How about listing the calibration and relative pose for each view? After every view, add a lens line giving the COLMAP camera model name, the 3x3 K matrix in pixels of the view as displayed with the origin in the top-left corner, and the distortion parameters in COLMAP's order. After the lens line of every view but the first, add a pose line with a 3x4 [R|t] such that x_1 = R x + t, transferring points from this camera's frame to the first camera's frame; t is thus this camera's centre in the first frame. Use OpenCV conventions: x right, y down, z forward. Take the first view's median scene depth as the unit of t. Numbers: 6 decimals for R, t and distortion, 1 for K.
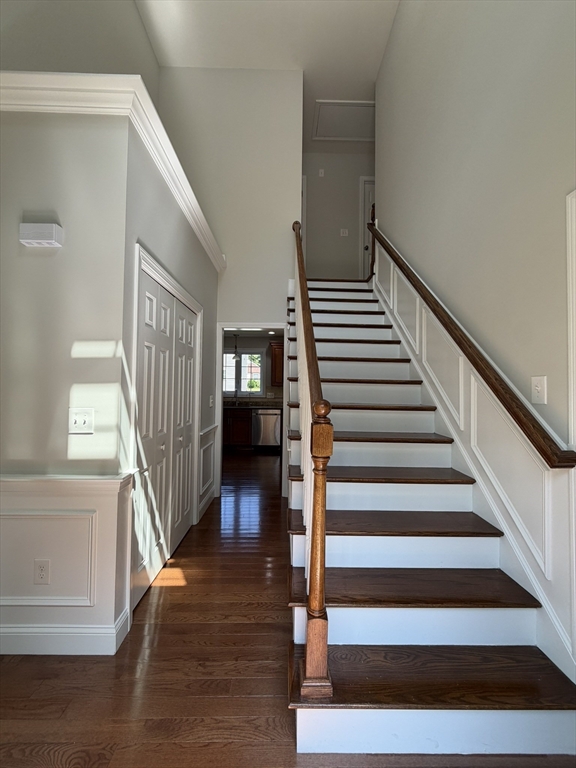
lens RADIAL K [[306.8, 0, 291.1], [0, 306.8, 384.5], [0, 0, 1]] dist [-0.000035, 0.000163]
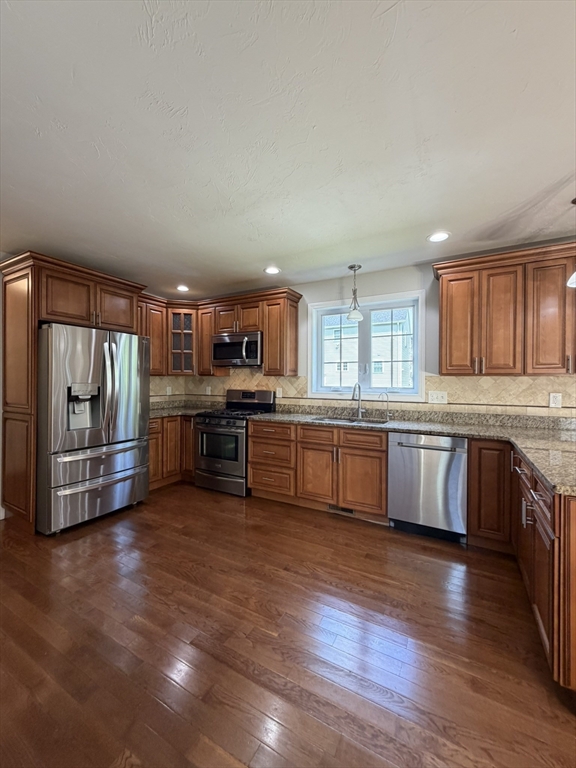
lens RADIAL K [[306.8, 0, 293.3], [0, 306.8, 380.3], [0, 0, 1]] dist [-0.000035, 0.000163]
pose [[0.867733, -0.008884, -0.496951, -0.113717], [0.013184, 0.999900, 0.005146, 0.024329], [0.496856, -0.011018, 0.867763, 2.039811]]
